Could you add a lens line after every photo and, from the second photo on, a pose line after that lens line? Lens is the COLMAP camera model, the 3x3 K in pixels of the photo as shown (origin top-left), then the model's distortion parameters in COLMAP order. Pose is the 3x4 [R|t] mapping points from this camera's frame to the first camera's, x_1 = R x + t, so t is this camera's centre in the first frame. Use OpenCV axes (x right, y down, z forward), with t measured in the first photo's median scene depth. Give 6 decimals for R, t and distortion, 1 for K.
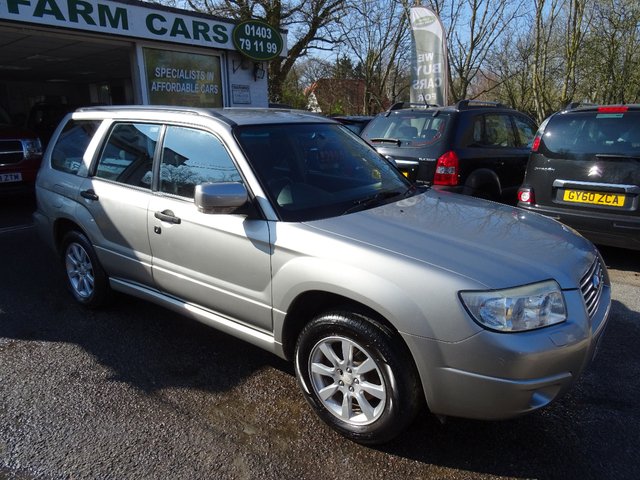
lens RADIAL K [[468.3, 0, 320.0], [0, 468.3, 240.0], [0, 0, 1]] dist [-0.000394, -0.009358]
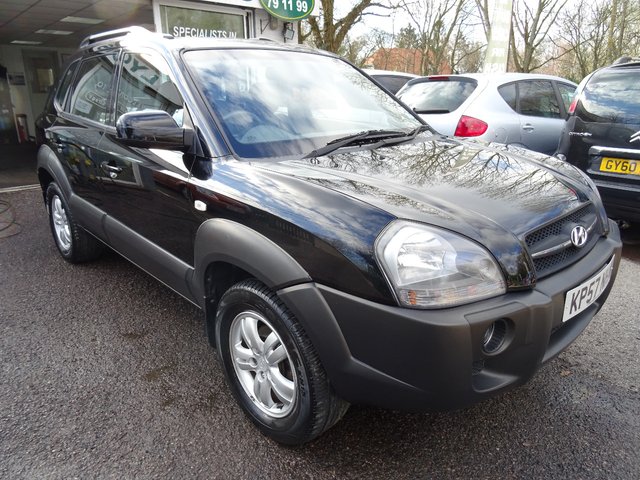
lens RADIAL K [[468.3, 0, 320.0], [0, 468.3, 240.0], [0, 0, 1]] dist [-0.000394, -0.009358]
pose [[0.992205, 0.039794, -0.118090, 0.062069], [-0.033455, 0.997916, 0.055183, 0.005195], [0.120040, -0.050802, 0.991468, 0.048476]]
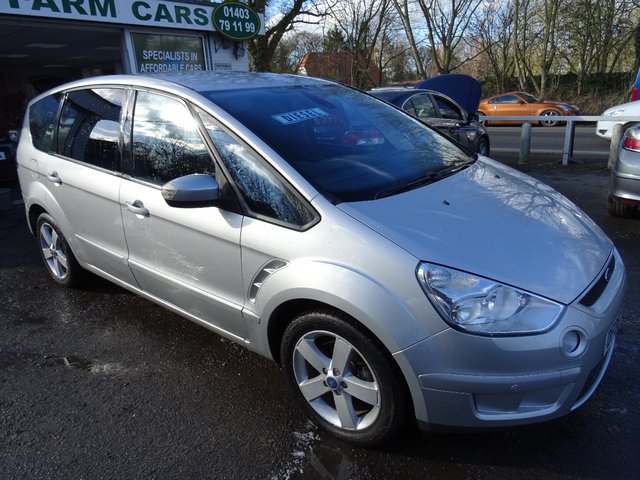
lens RADIAL K [[468.3, 0, 320.0], [0, 468.3, 240.0], [0, 0, 1]] dist [-0.000394, -0.009358]
pose [[0.999201, -0.039952, 0.000616, 0.037566], [0.039872, 0.997967, 0.049715, 0.030788], [-0.002601, -0.049651, 0.998763, -0.100231]]
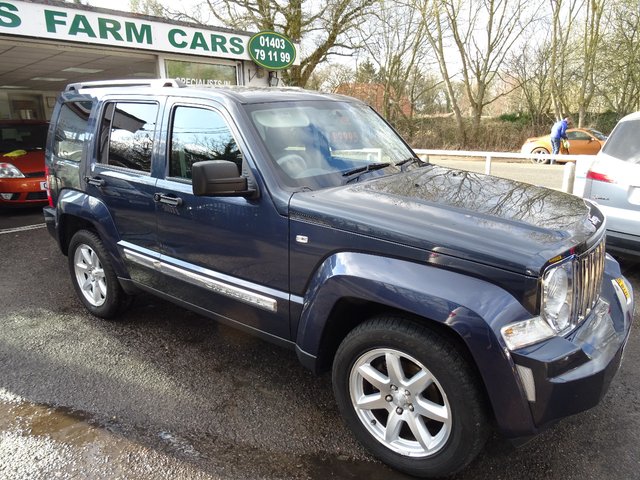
lens RADIAL K [[468.3, 0, 320.0], [0, 468.3, 240.0], [0, 0, 1]] dist [-0.000394, -0.009358]
pose [[0.998802, 0.002516, -0.048864, 0.028924], [-0.002982, 0.999951, -0.009461, 0.014784], [0.048838, 0.009595, 0.998761, -0.055470]]
